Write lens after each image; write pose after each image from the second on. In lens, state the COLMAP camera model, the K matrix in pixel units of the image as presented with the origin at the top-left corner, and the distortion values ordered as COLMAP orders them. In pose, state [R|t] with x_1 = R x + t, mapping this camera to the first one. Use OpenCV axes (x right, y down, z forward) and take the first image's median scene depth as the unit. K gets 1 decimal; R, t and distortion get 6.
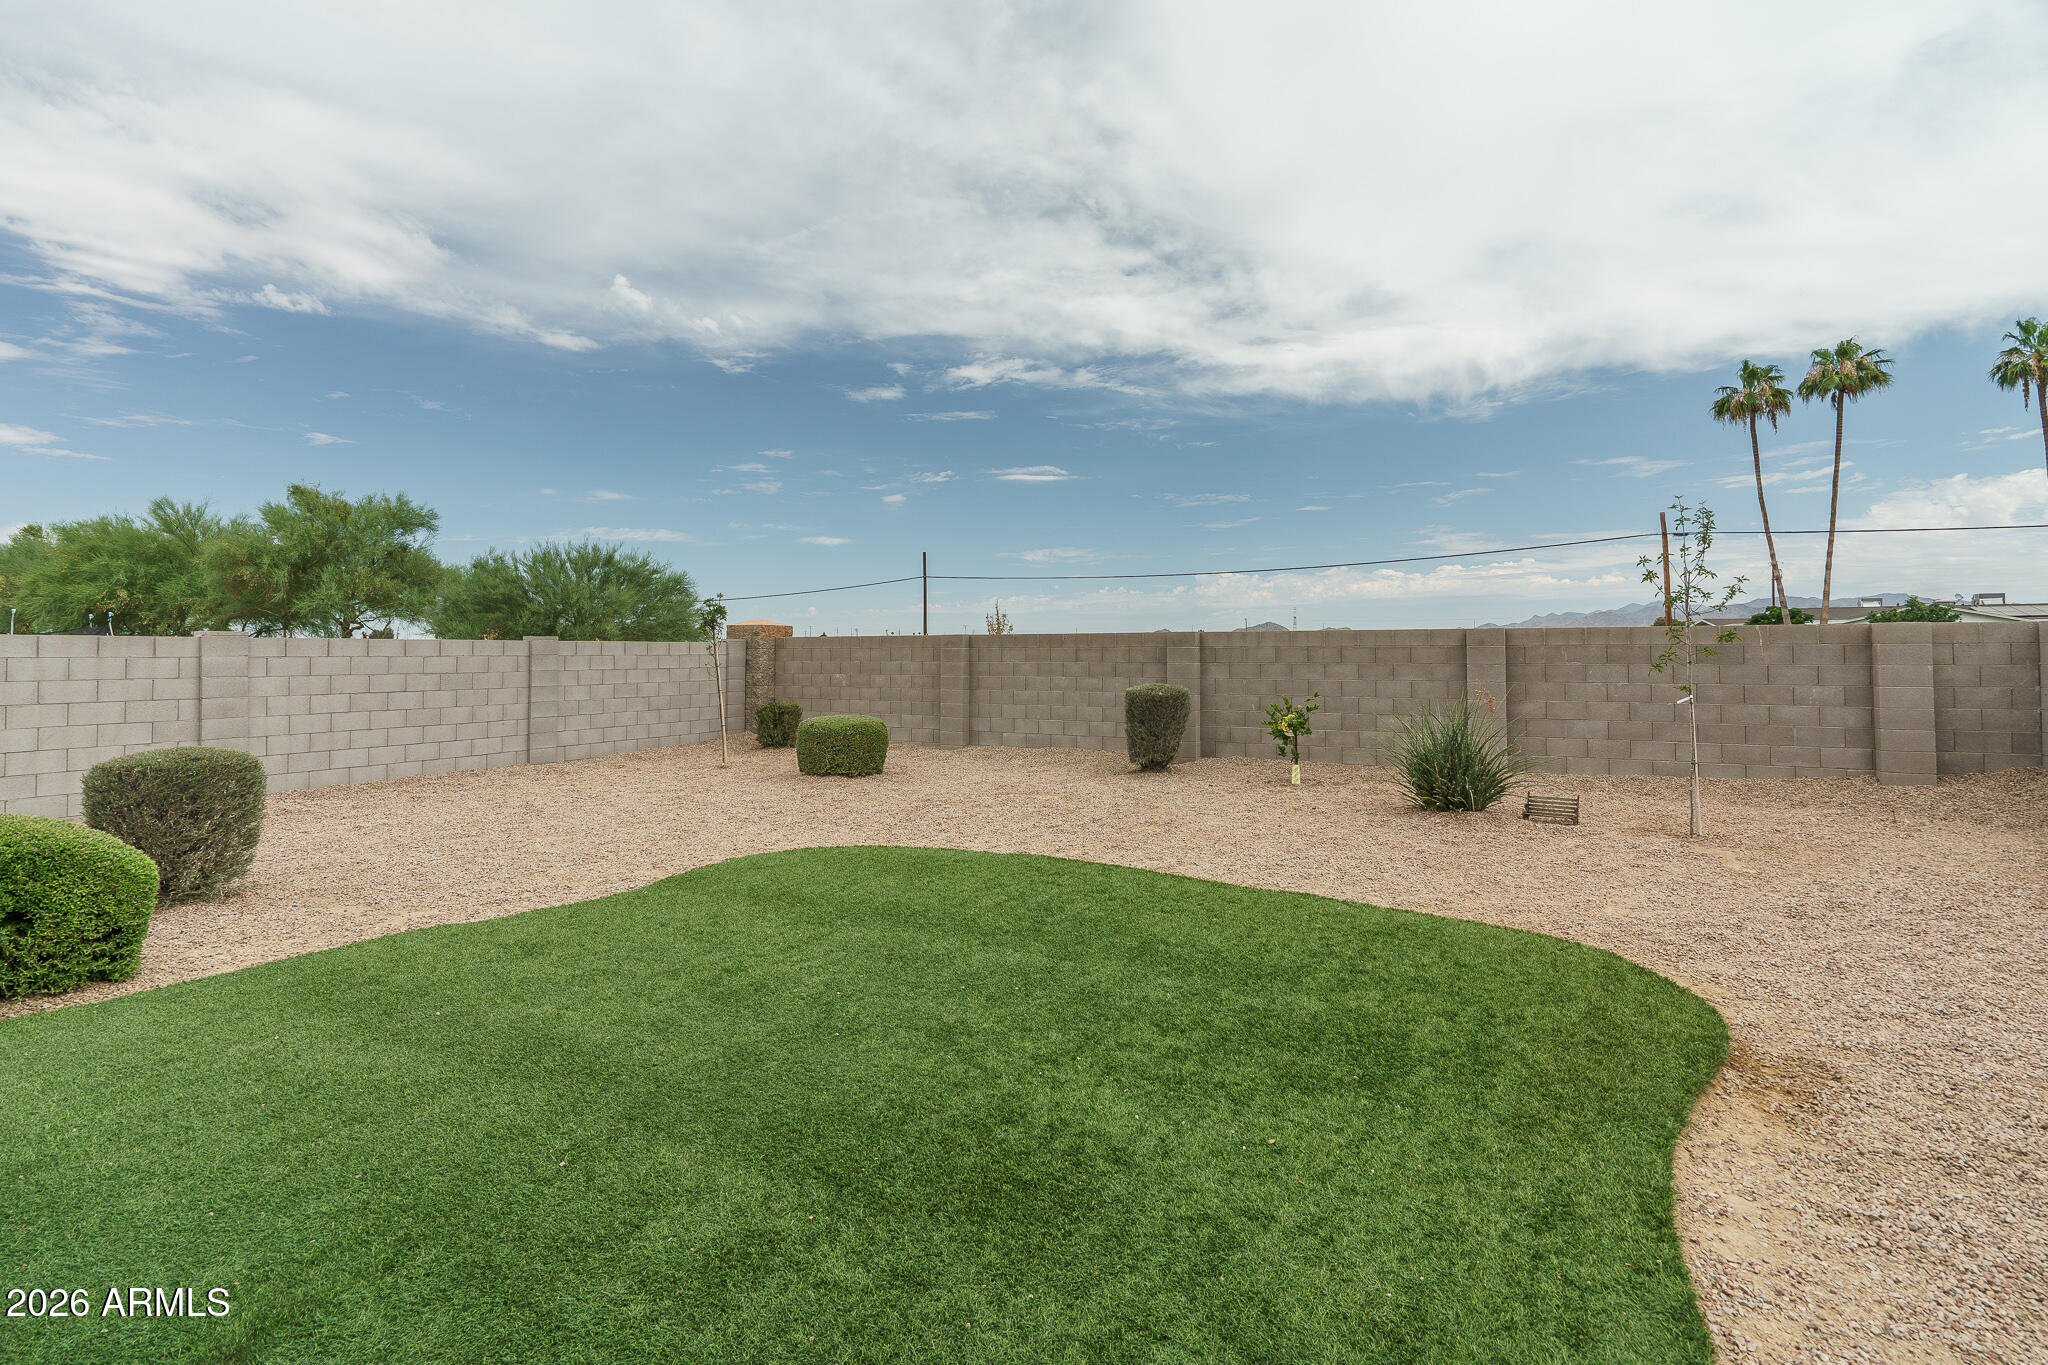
lens RADIAL K [[956.2, 0, 1042.7], [0, 956.2, 567.6], [0, 0, 1]] dist [0.005581, -0.002031]
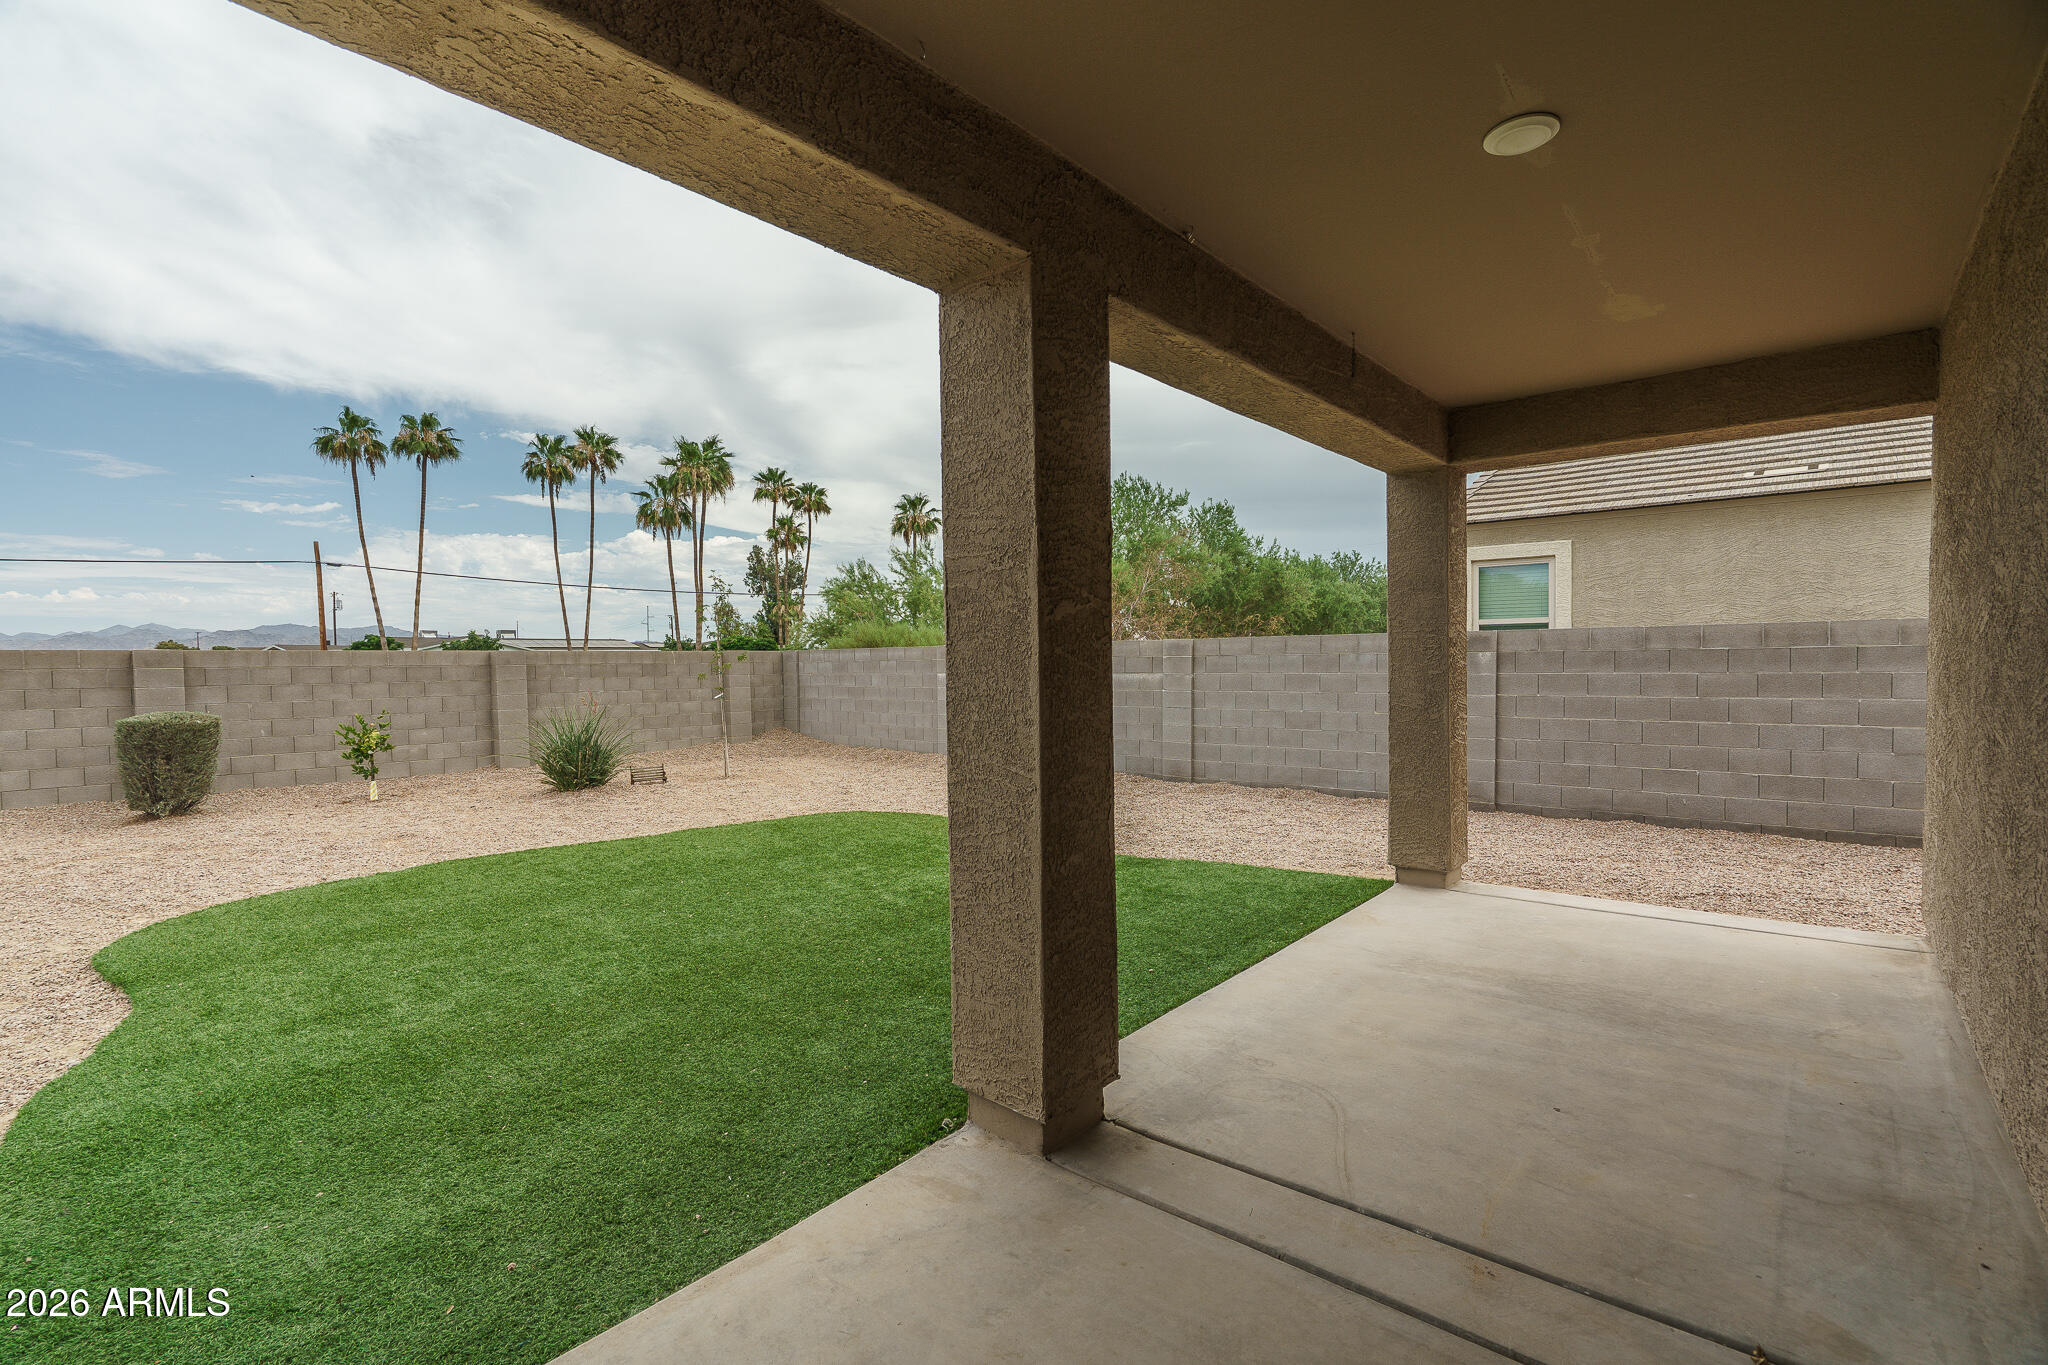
lens RADIAL K [[956.2, 0, 1004.1], [0, 956.2, 661.2], [0, 0, 1]] dist [0.005581, -0.002031]
pose [[0.201611, 0.004134, 0.979457, -0.222552], [-0.072088, 0.997342, 0.010629, 0.006883], [-0.976809, -0.072750, 0.201373, 0.052865]]
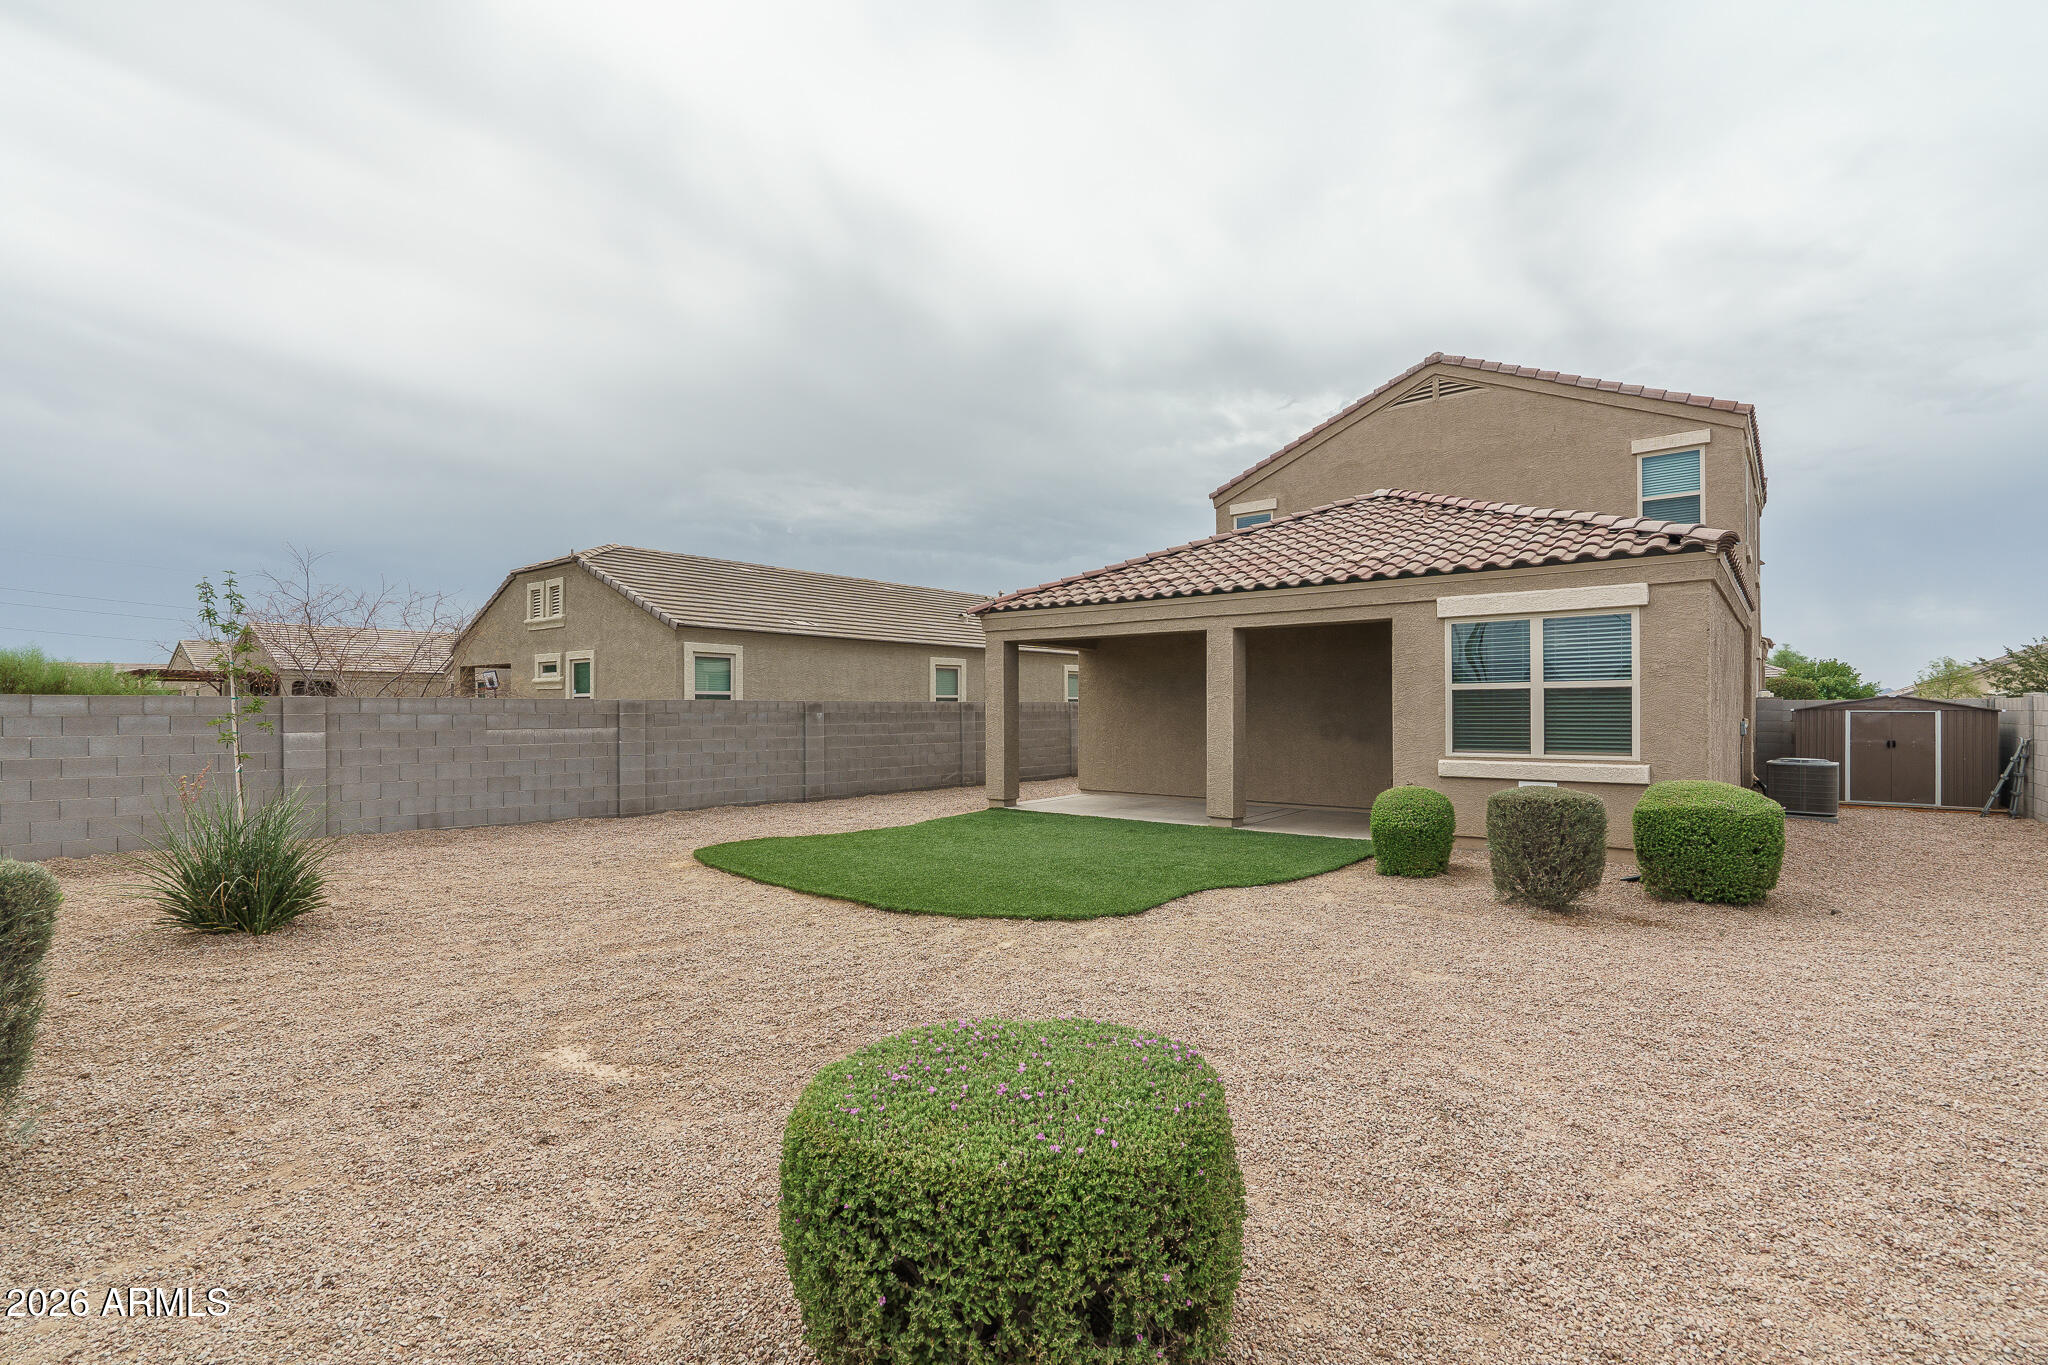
lens RADIAL K [[956.2, 0, 1018.3], [0, 956.2, 696.8], [0, 0, 1]] dist [0.005581, -0.002031]
pose [[-0.978799, 0.013796, 0.204359, -0.101655], [-0.006362, 0.995200, -0.097658, 0.044603], [-0.204725, -0.096887, -0.974013, 0.535902]]
